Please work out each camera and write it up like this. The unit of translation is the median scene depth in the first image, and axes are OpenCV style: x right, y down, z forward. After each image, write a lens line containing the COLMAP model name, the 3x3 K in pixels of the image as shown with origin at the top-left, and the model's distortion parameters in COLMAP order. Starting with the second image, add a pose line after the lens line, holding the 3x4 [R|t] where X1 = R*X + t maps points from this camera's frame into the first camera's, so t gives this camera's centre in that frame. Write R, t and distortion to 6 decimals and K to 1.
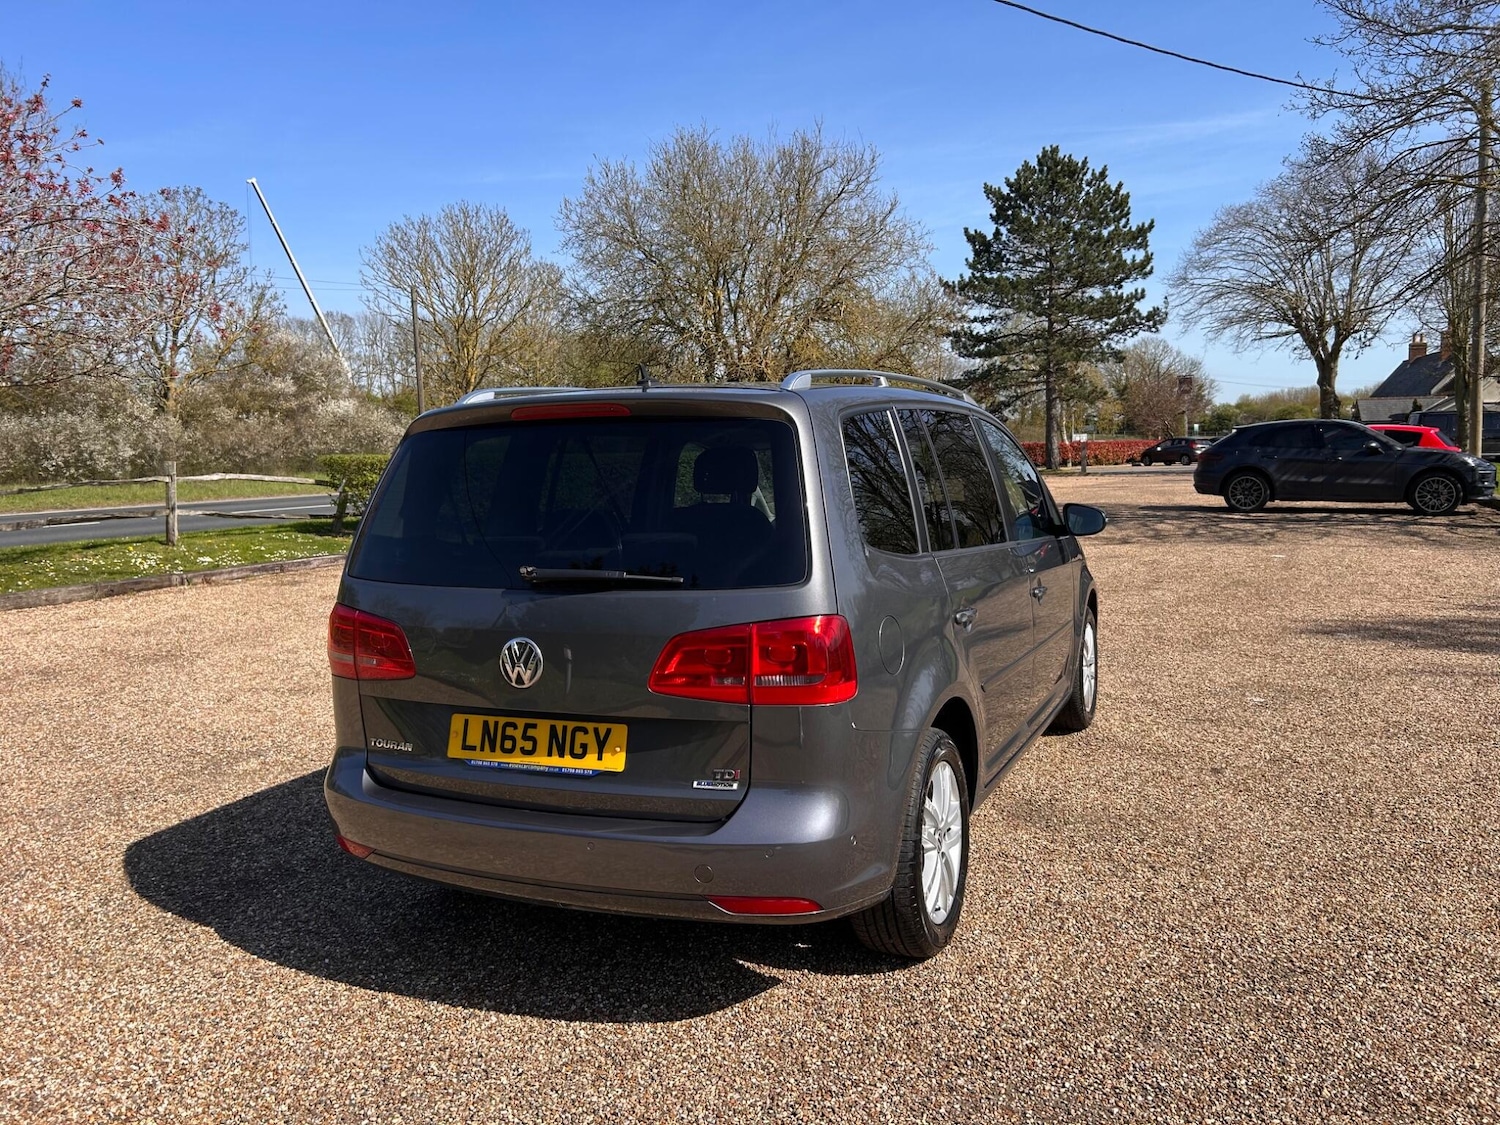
lens RADIAL K [[1132.6, 0, 760.9], [0, 1132.6, 555.8], [0, 0, 1]] dist [0.037555, -0.033324]
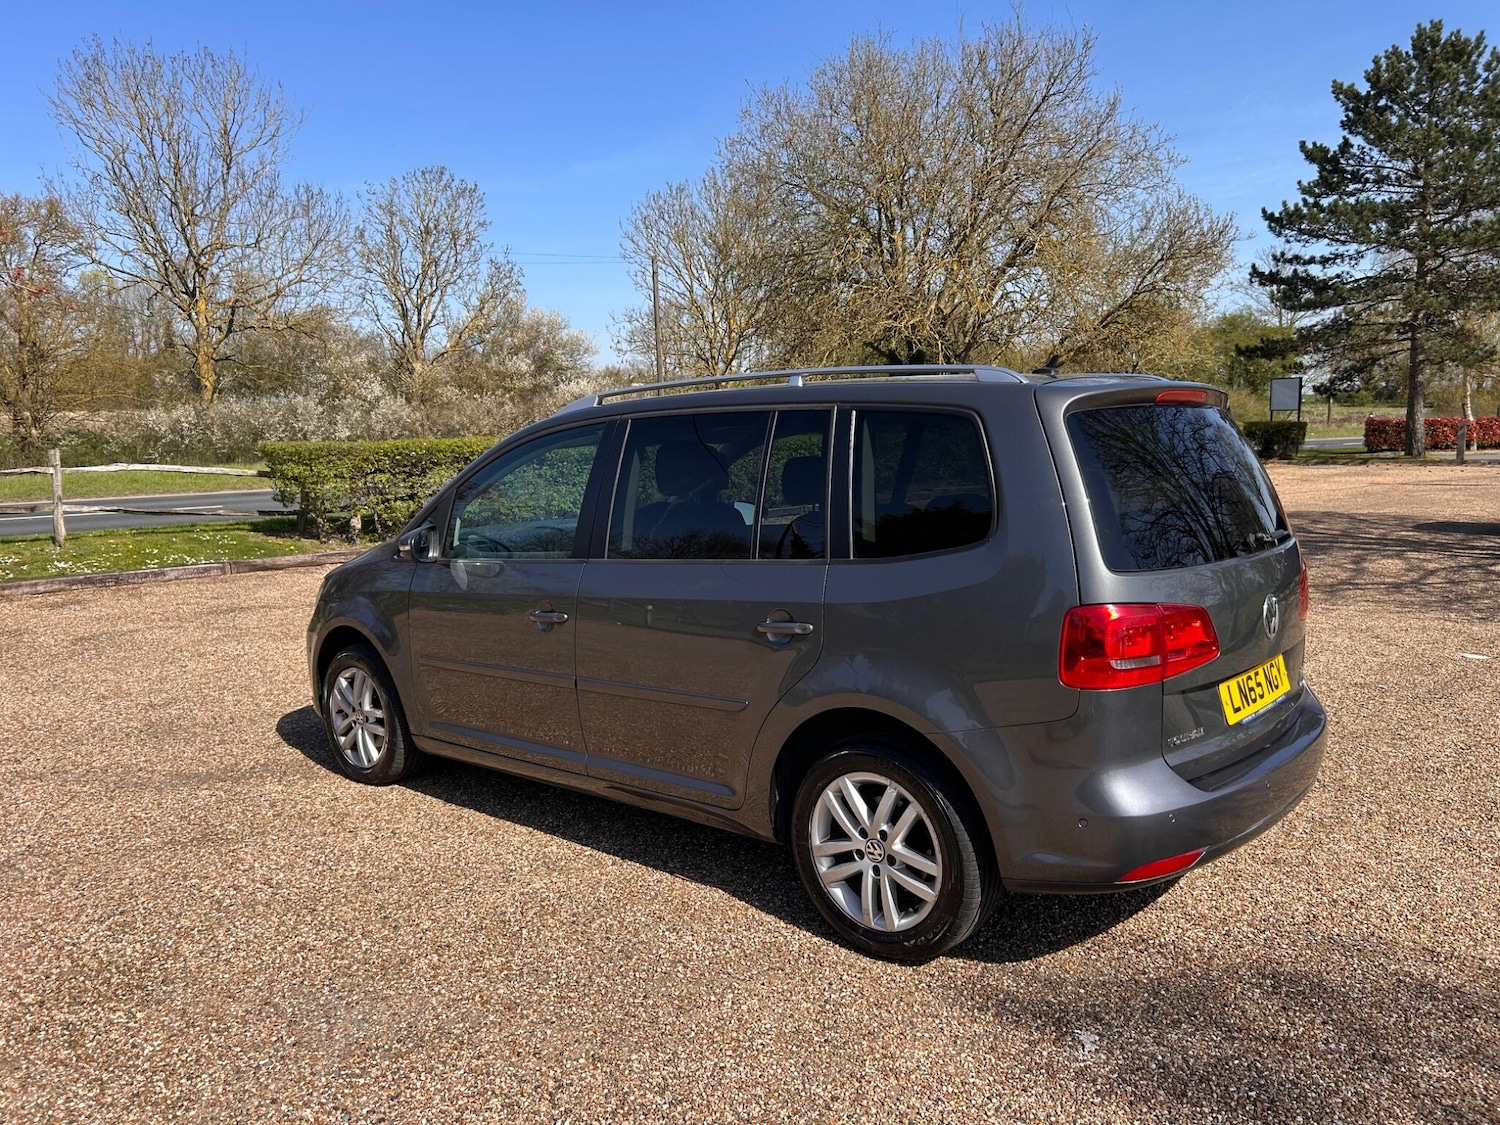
lens RADIAL K [[1133.8, 0, 743.8], [0, 1133.8, 570.0], [0, 0, 1]] dist [0.049054, -0.054512]
pose [[0.937871, 0.044444, -0.344125, 0.111250], [-0.032859, 0.998682, 0.039425, -0.016689], [0.345424, -0.025668, 0.938096, 0.138687]]
